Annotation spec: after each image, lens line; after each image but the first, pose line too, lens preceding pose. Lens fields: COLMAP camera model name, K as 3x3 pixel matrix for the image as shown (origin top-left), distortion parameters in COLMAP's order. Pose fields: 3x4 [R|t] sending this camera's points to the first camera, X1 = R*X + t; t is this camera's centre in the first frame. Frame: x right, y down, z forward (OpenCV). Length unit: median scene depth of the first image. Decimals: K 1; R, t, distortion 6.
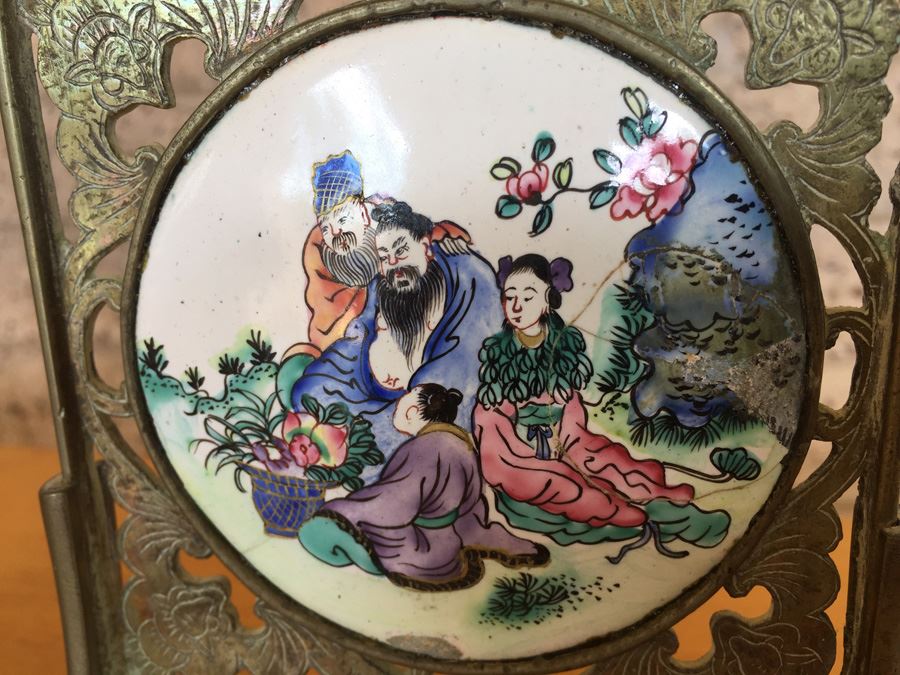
lens RADIAL K [[810.7, 0, 442.8], [0, 810.7, 334.7], [0, 0, 1]] dist [0.072994, -0.099666]
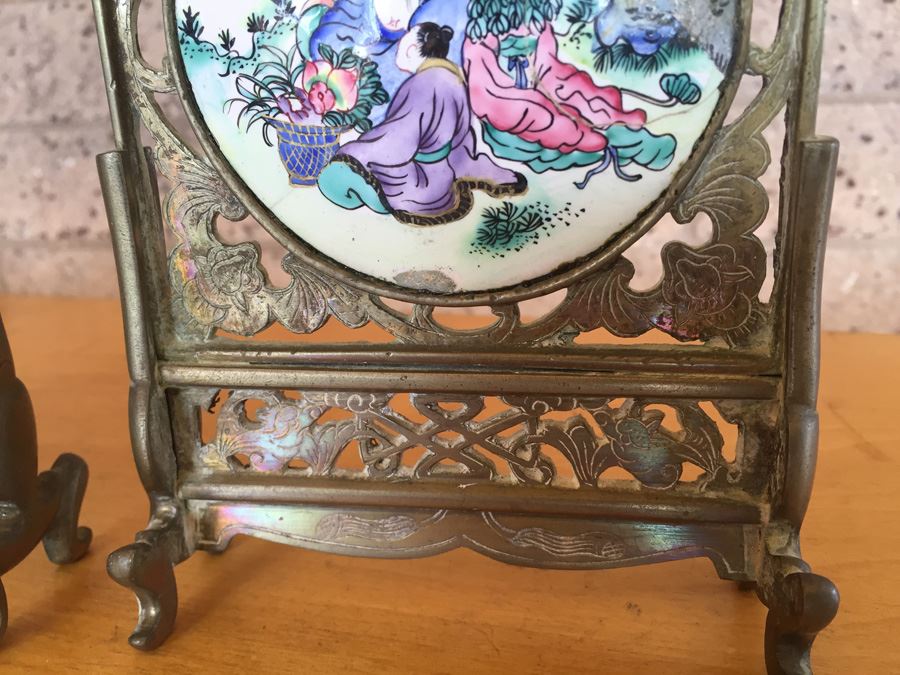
lens RADIAL K [[810.7, 0, 450.9], [0, 810.7, 334.4], [0, 0, 1]] dist [0.072994, -0.099666]
pose [[0.999985, -0.005265, 0.001541, 0.015466], [0.005159, 0.998066, 0.061942, 0.429844], [-0.001864, -0.061934, 0.998079, -0.218609]]
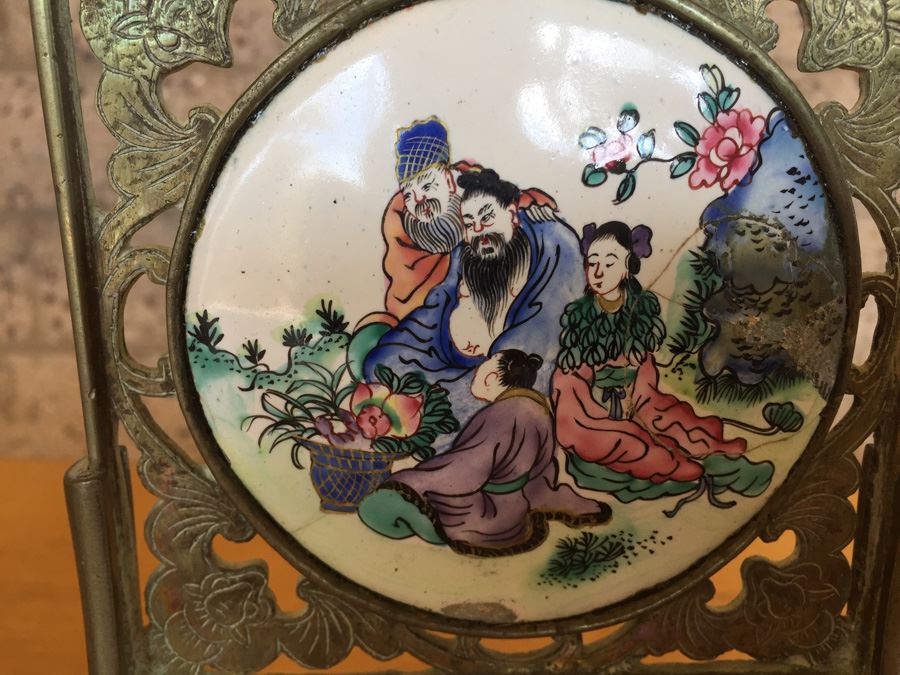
lens RADIAL K [[810.7, 0, 441.0], [0, 810.7, 334.7], [0, 0, 1]] dist [0.072994, -0.099666]
pose [[0.980905, -0.017222, 0.193725, -0.289494], [0.016408, 0.999849, 0.005802, 0.033280], [-0.193796, -0.002513, 0.981039, 0.018827]]
